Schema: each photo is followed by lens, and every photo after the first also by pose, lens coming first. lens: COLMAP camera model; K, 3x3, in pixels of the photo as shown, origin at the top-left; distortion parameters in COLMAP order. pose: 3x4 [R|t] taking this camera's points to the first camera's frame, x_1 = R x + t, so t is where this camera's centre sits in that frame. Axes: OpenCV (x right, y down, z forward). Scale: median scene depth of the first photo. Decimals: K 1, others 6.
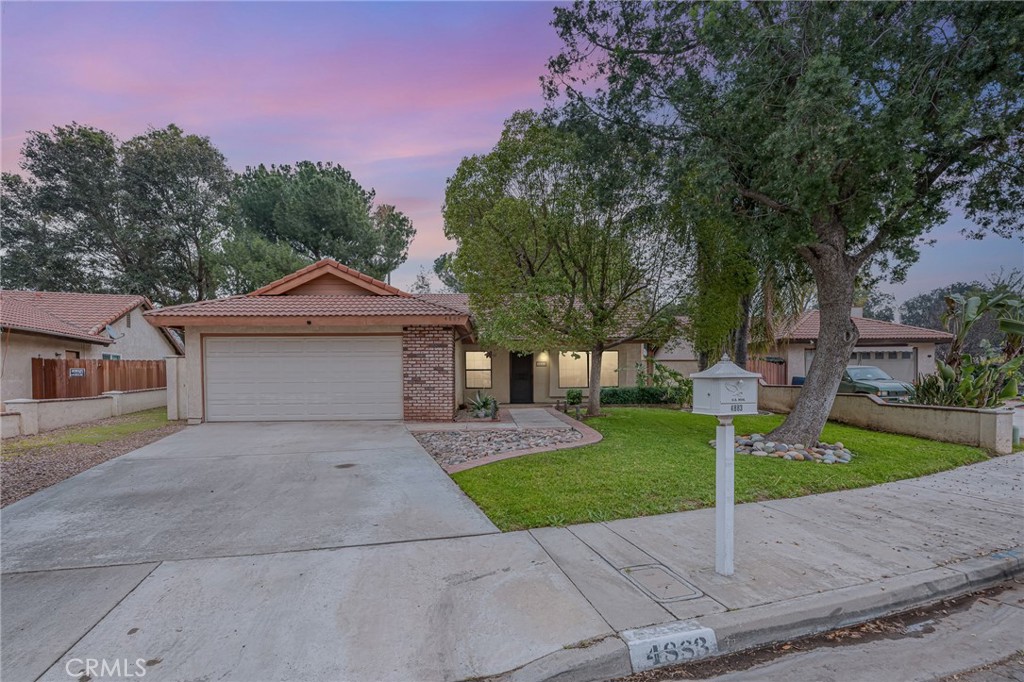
lens RADIAL K [[450.1, 0, 518.5], [0, 450.1, 345.3], [0, 0, 1]] dist [0.001364, -0.000146]
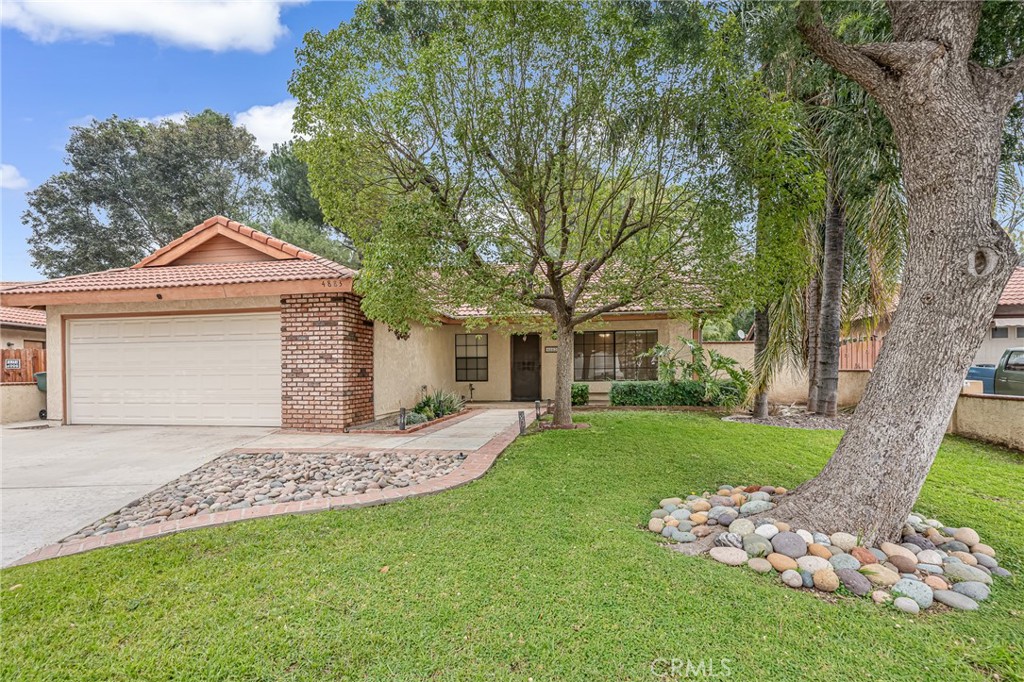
lens RADIAL K [[483.0, 0, 513.2], [0, 483.0, 333.7], [0, 0, 1]] dist [-0.002033, -0.000708]
pose [[0.975987, -0.018290, -0.217058, 0.273935], [0.019307, 0.999810, 0.002569, 0.020293], [0.216970, -0.006698, 0.976155, 0.325944]]
